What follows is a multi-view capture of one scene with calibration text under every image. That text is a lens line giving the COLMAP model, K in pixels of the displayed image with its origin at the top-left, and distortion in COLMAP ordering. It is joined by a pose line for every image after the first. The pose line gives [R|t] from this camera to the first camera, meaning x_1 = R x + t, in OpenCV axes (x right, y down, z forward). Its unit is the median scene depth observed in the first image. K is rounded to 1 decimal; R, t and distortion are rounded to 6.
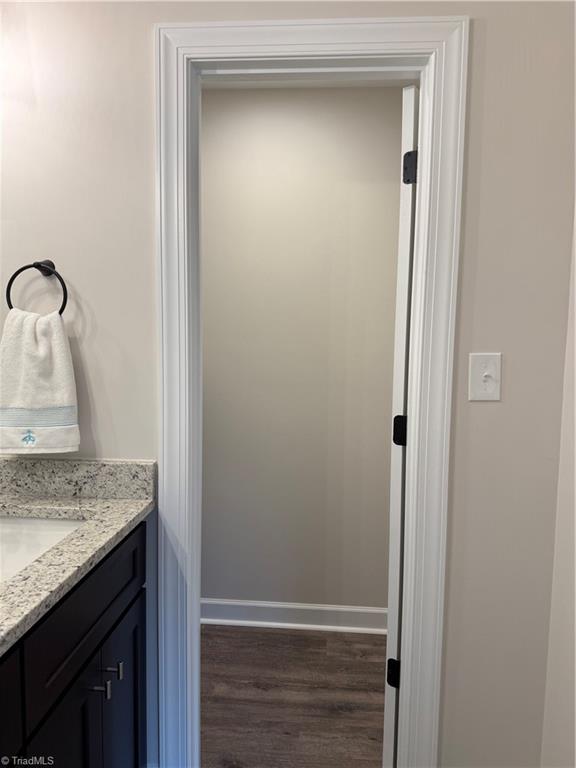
lens RADIAL K [[551.5, 0, 288.0], [0, 551.5, 384.0], [0, 0, 1]] dist [0.067488, -0.098519]
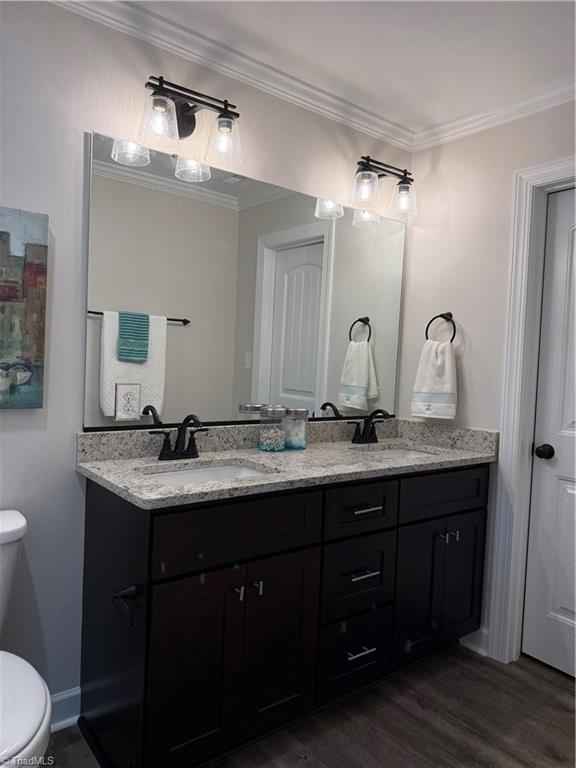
lens RADIAL K [[551.5, 0, 288.0], [0, 551.5, 384.0], [0, 0, 1]] dist [0.067488, -0.098519]
pose [[0.683583, 0.037871, -0.728890, 0.533927], [-0.090967, 0.995287, -0.033600, 0.115994], [0.724182, 0.089273, 0.683806, -0.582190]]
